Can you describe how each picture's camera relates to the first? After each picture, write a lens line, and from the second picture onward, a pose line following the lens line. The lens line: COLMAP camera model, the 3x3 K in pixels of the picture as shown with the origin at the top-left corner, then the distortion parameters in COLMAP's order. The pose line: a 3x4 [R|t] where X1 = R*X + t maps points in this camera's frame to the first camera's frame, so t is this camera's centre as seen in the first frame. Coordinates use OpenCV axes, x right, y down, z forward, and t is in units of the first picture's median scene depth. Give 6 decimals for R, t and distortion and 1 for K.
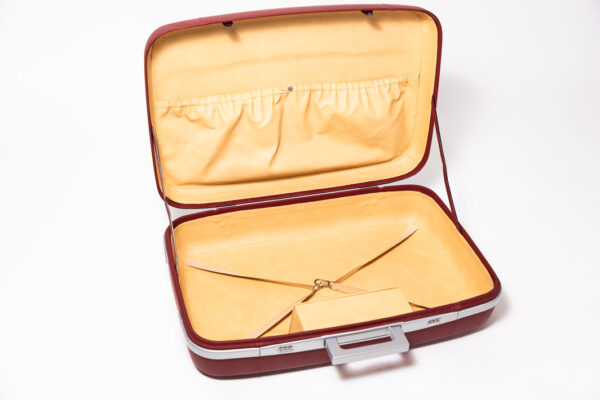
lens RADIAL K [[785.7, 0, 300.0], [0, 785.7, 197.7], [0, 0, 1]] dist [0.041855, 0.000000]
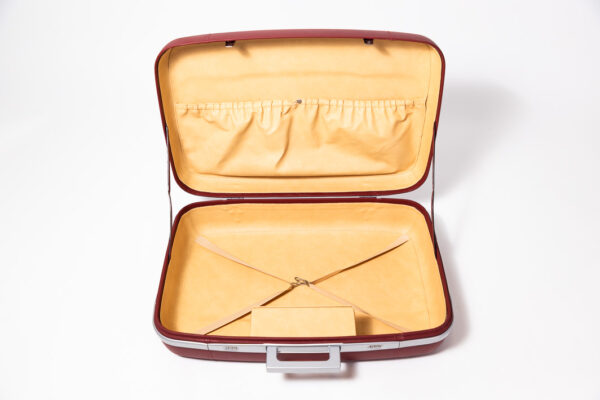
lens RADIAL K [[580.0, 0, 298.1], [0, 580.0, 203.2], [0, 0, 1]] dist [-0.017084, 0.000000]
pose [[0.960726, 0.151551, -0.232460, 0.194099], [-0.117359, 0.980994, 0.154524, -0.124282], [0.251460, -0.121174, 0.960252, 0.211049]]
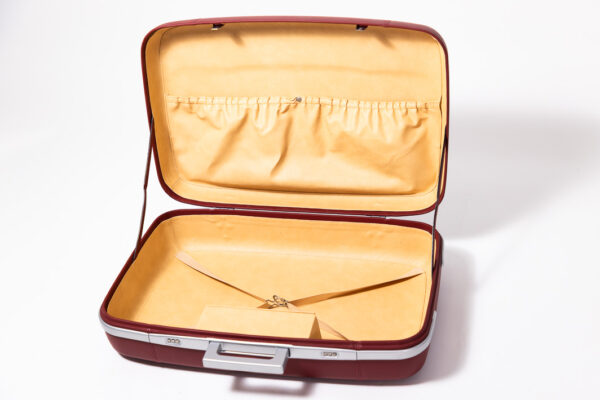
lens RADIAL K [[978.9, 0, 300.2], [0, 978.9, 199.6], [0, 0, 1]] dist [0.151339, 0.000000]
pose [[0.875592, 0.159600, -0.455924, 0.560834], [-0.185448, 0.982579, -0.012190, -0.002807], [0.446036, 0.095223, 0.889935, -0.065386]]
